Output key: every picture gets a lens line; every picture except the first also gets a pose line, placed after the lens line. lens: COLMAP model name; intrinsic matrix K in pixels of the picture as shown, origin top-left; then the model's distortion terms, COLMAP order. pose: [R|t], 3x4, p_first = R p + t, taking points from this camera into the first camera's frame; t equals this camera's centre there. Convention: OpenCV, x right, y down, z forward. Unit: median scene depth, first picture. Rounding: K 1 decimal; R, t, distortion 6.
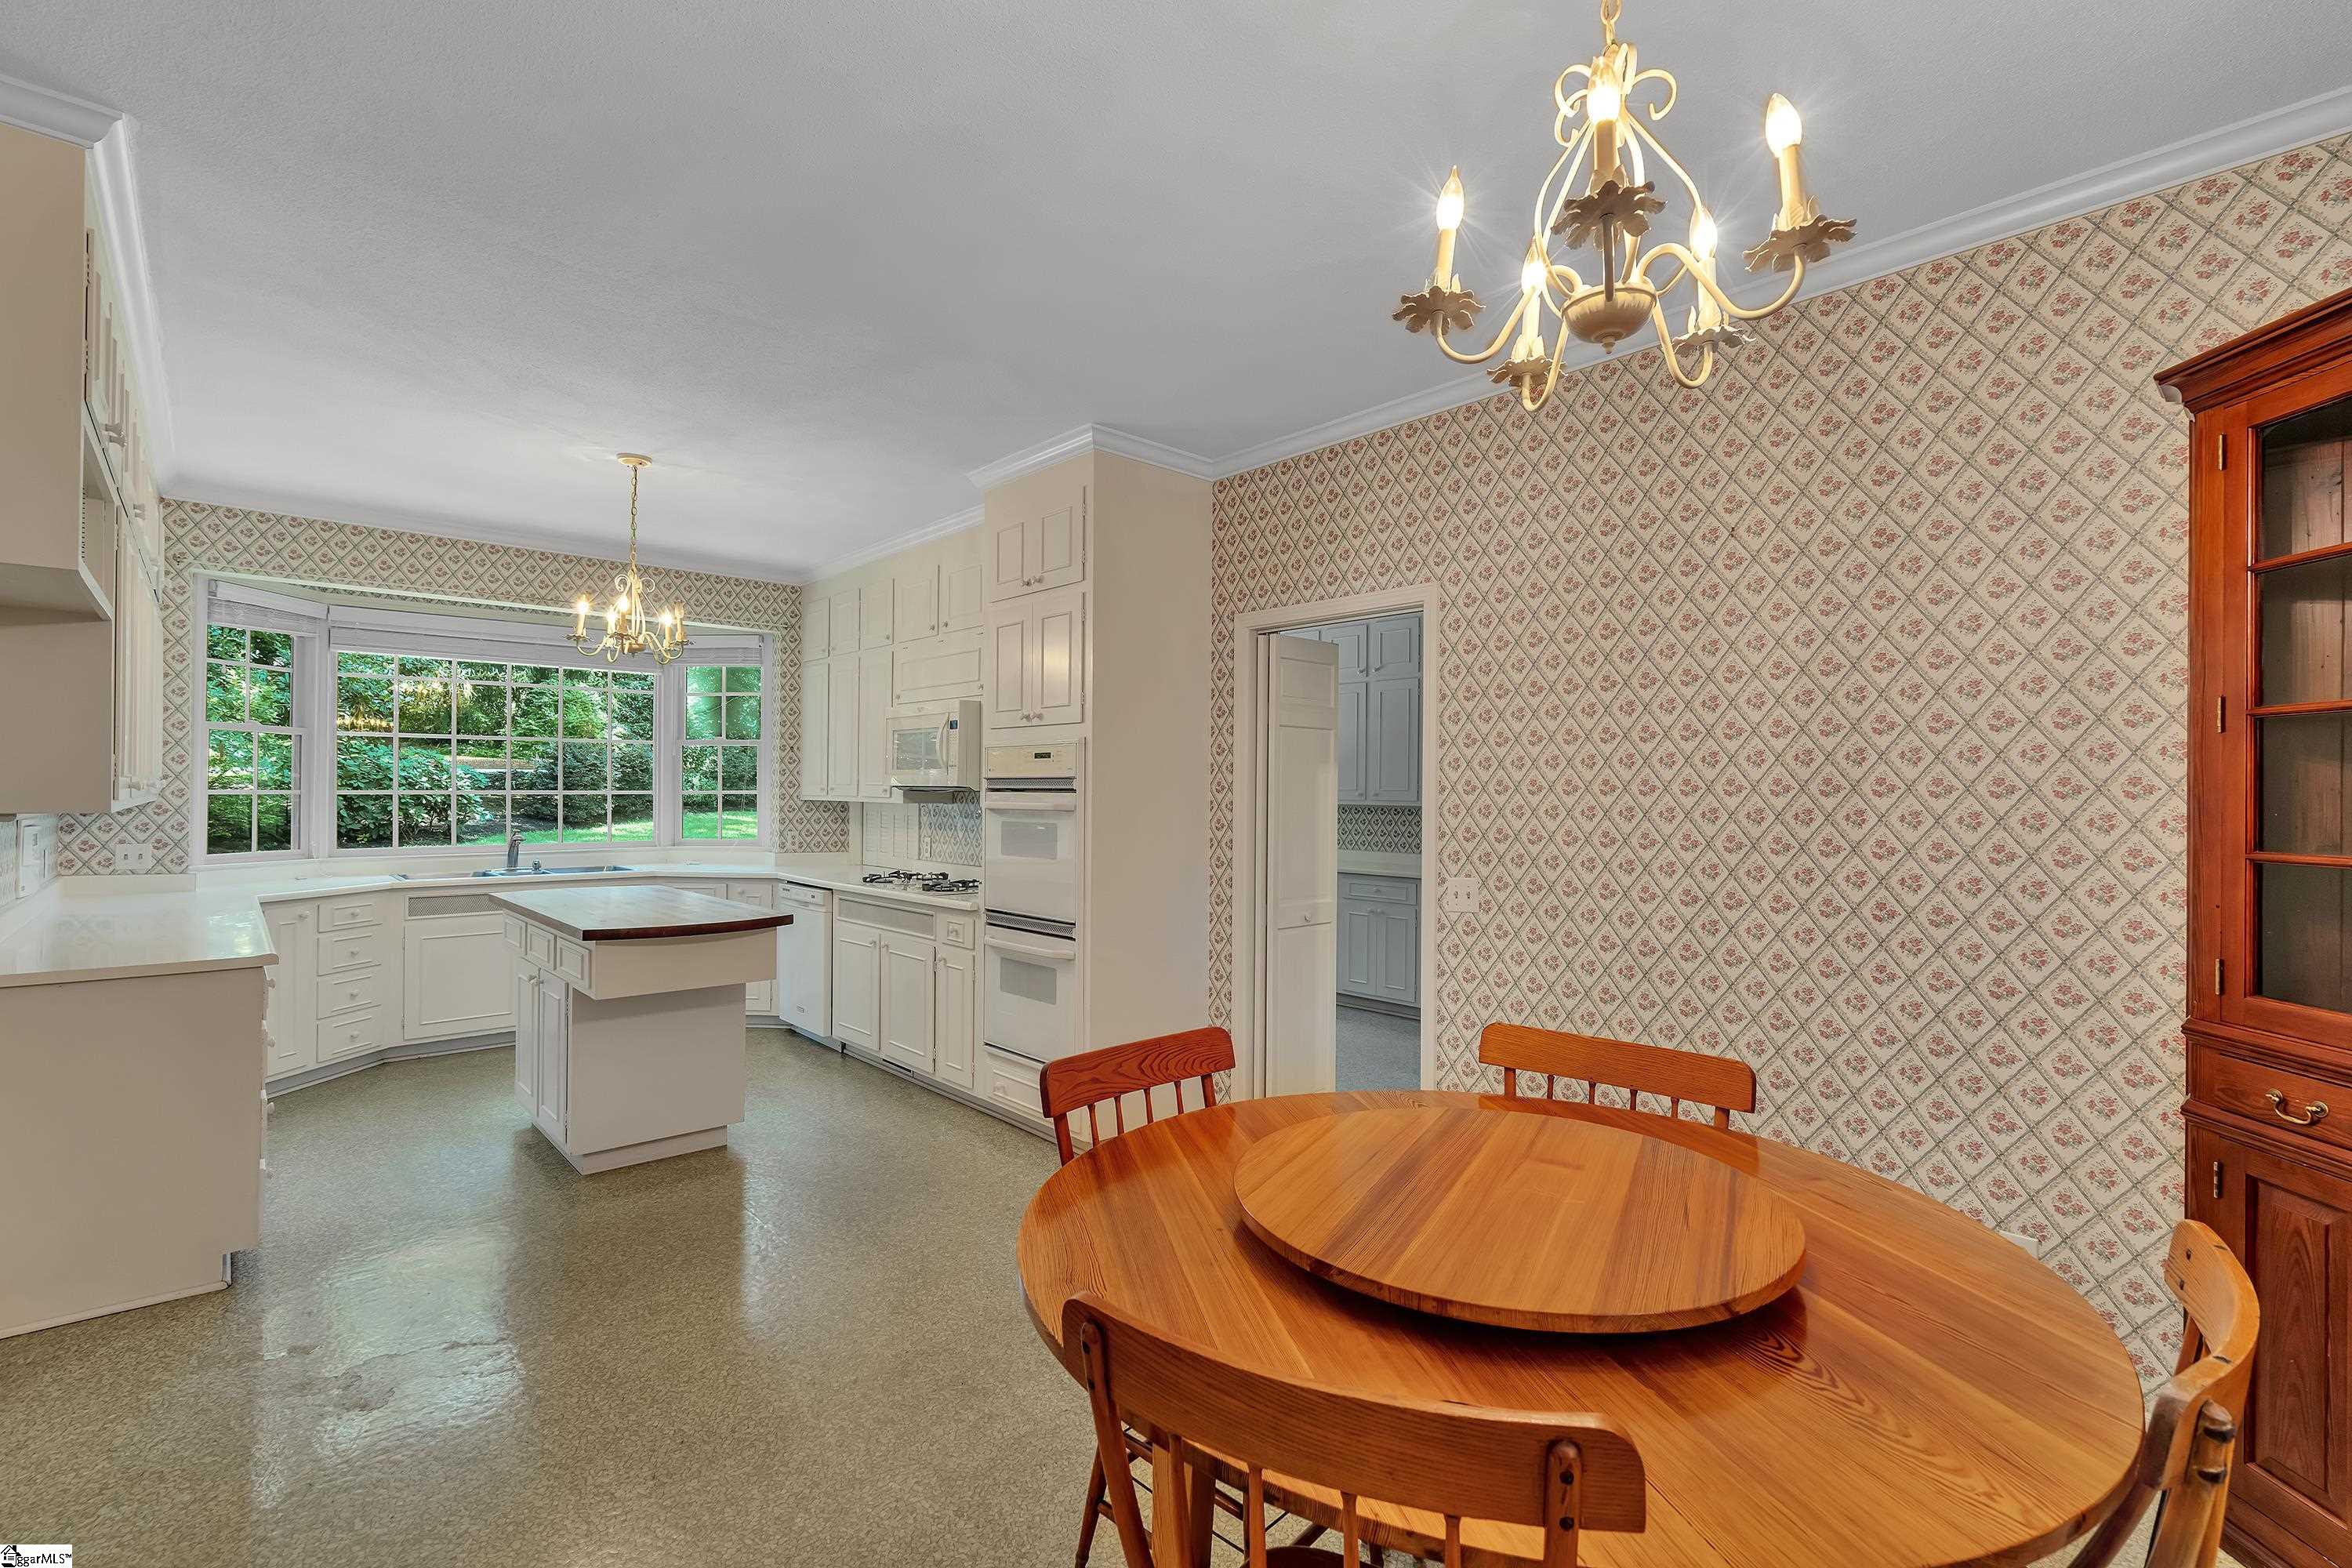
lens RADIAL K [[1062.2, 0, 1173.3], [0, 1062.2, 780.9], [0, 0, 1]] dist [-0.006503, -0.000183]
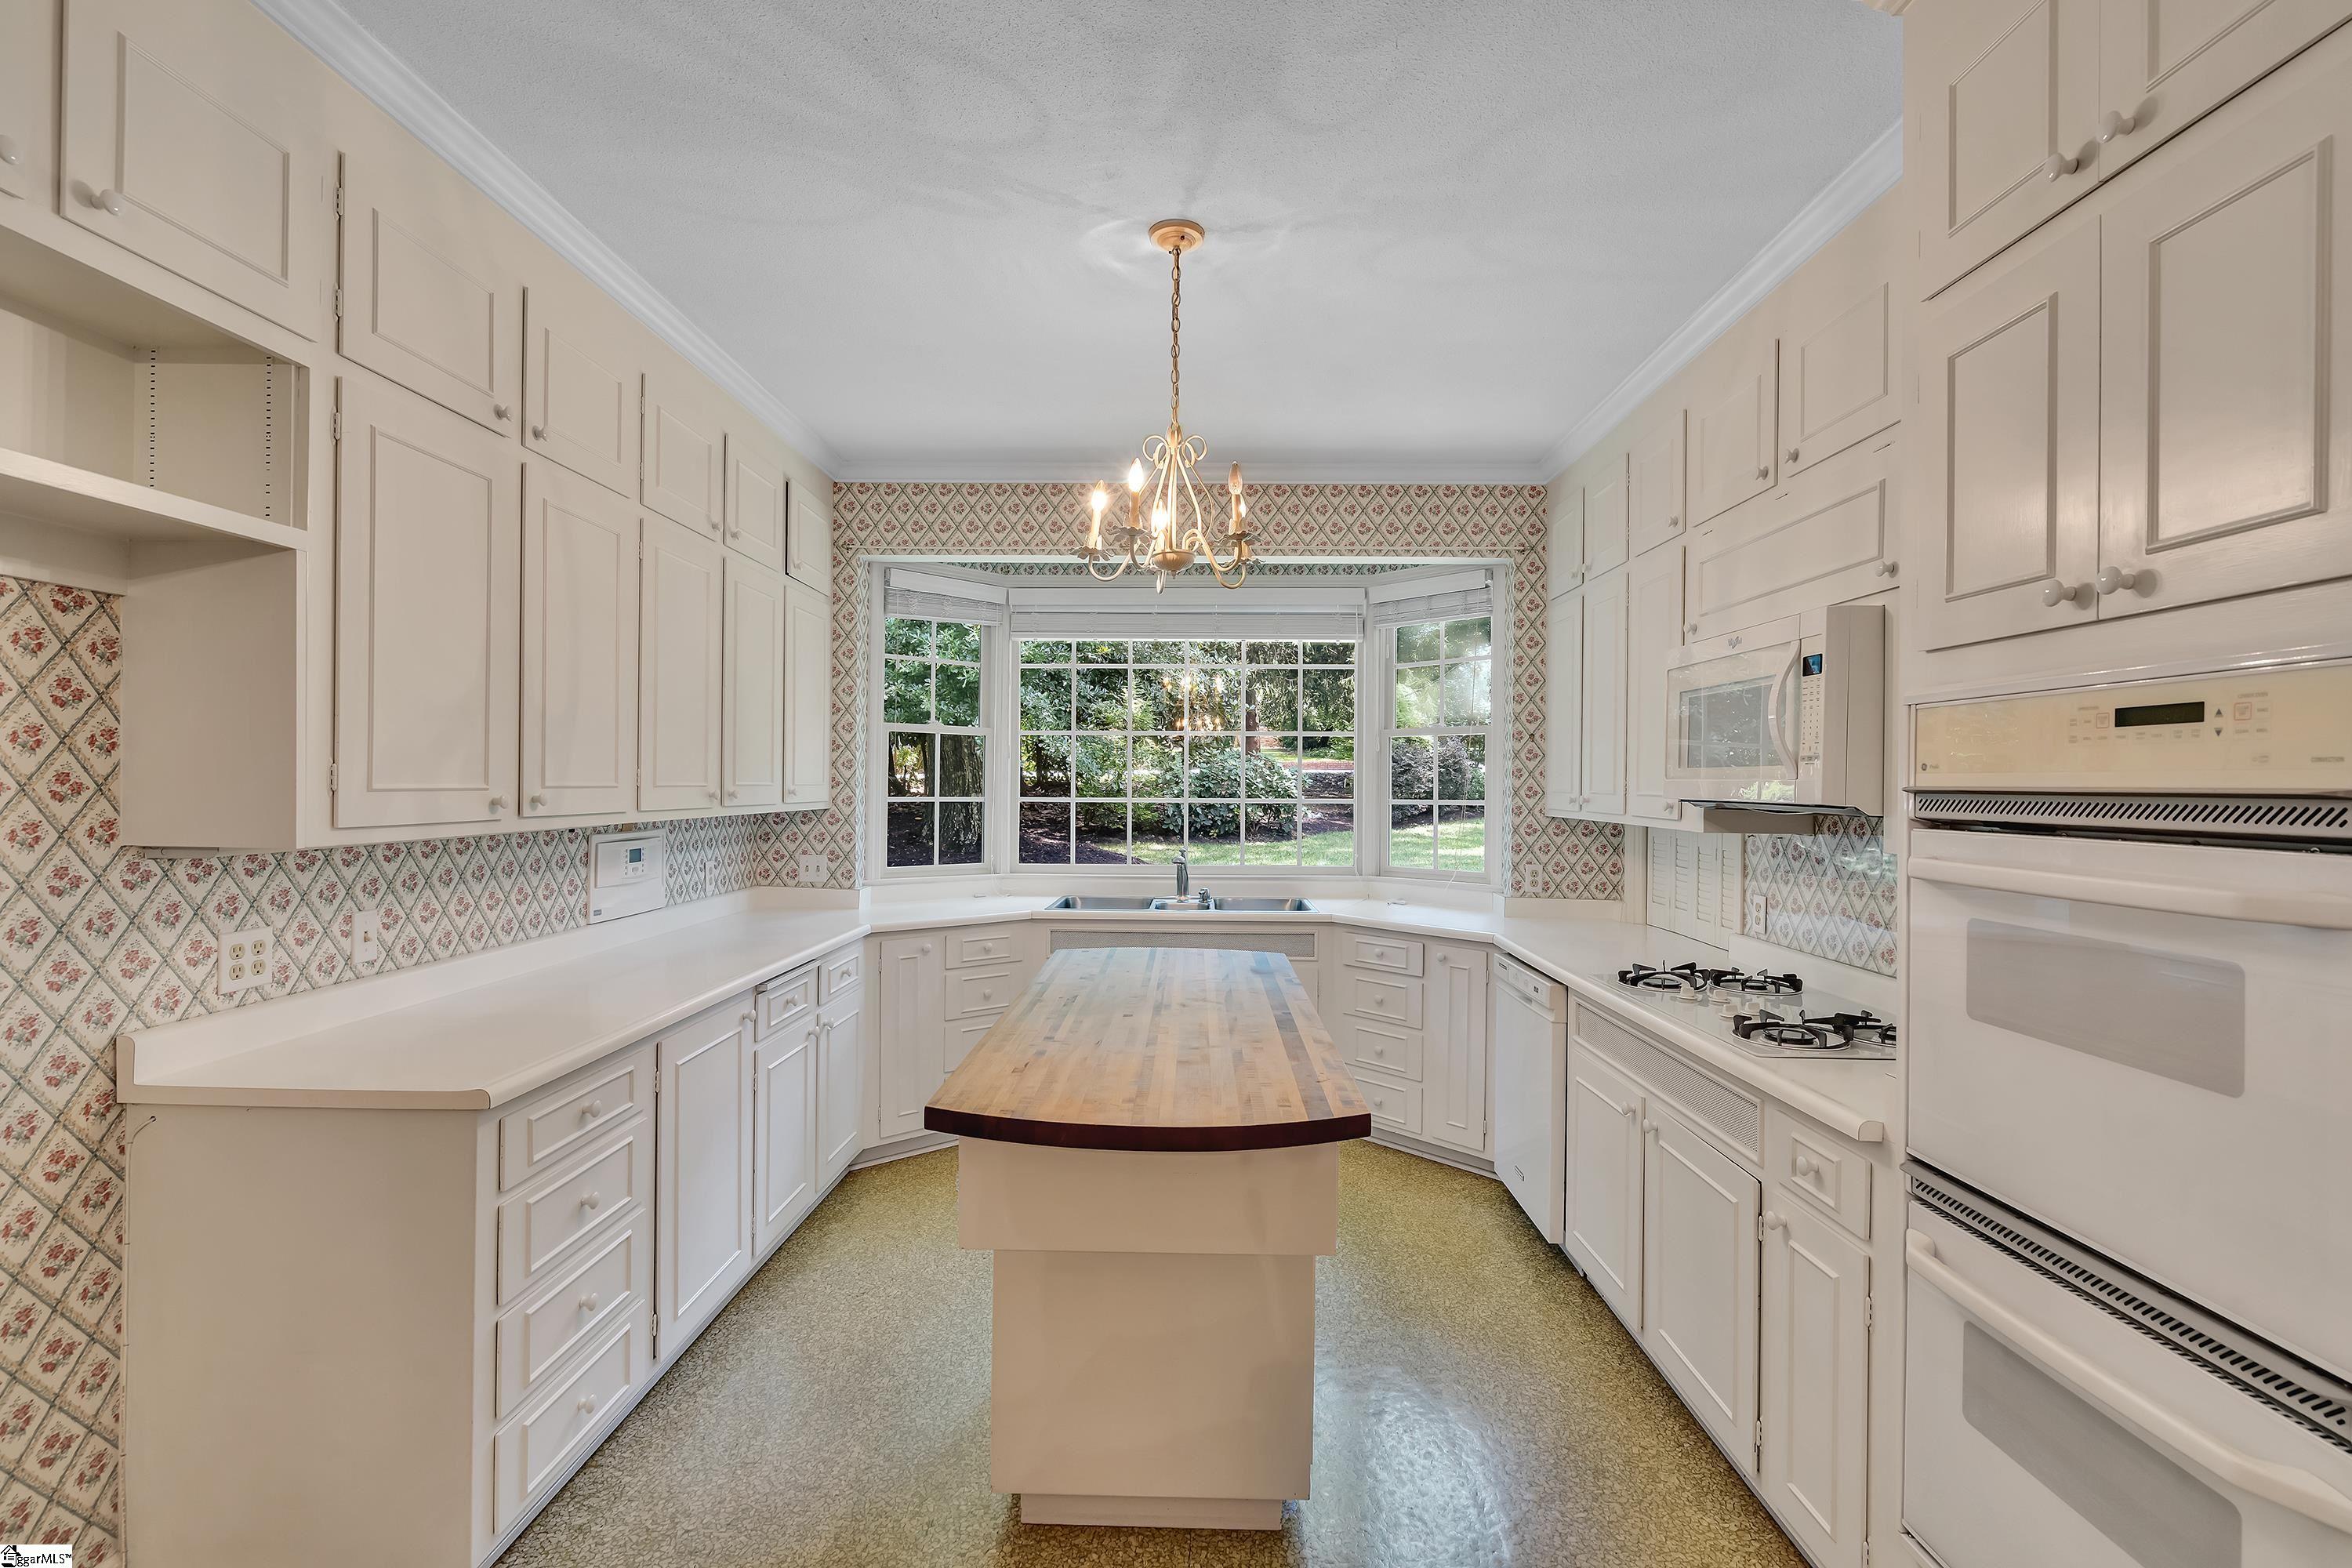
lens RADIAL K [[1062.2, 0, 1170.5], [0, 1062.2, 775.8], [0, 0, 1]] dist [-0.006503, -0.000183]
pose [[0.726646, -0.004605, -0.686996, -0.098489], [0.002124, 0.999988, -0.004457, -0.005335], [0.687008, 0.001779, 0.726647, 0.495109]]
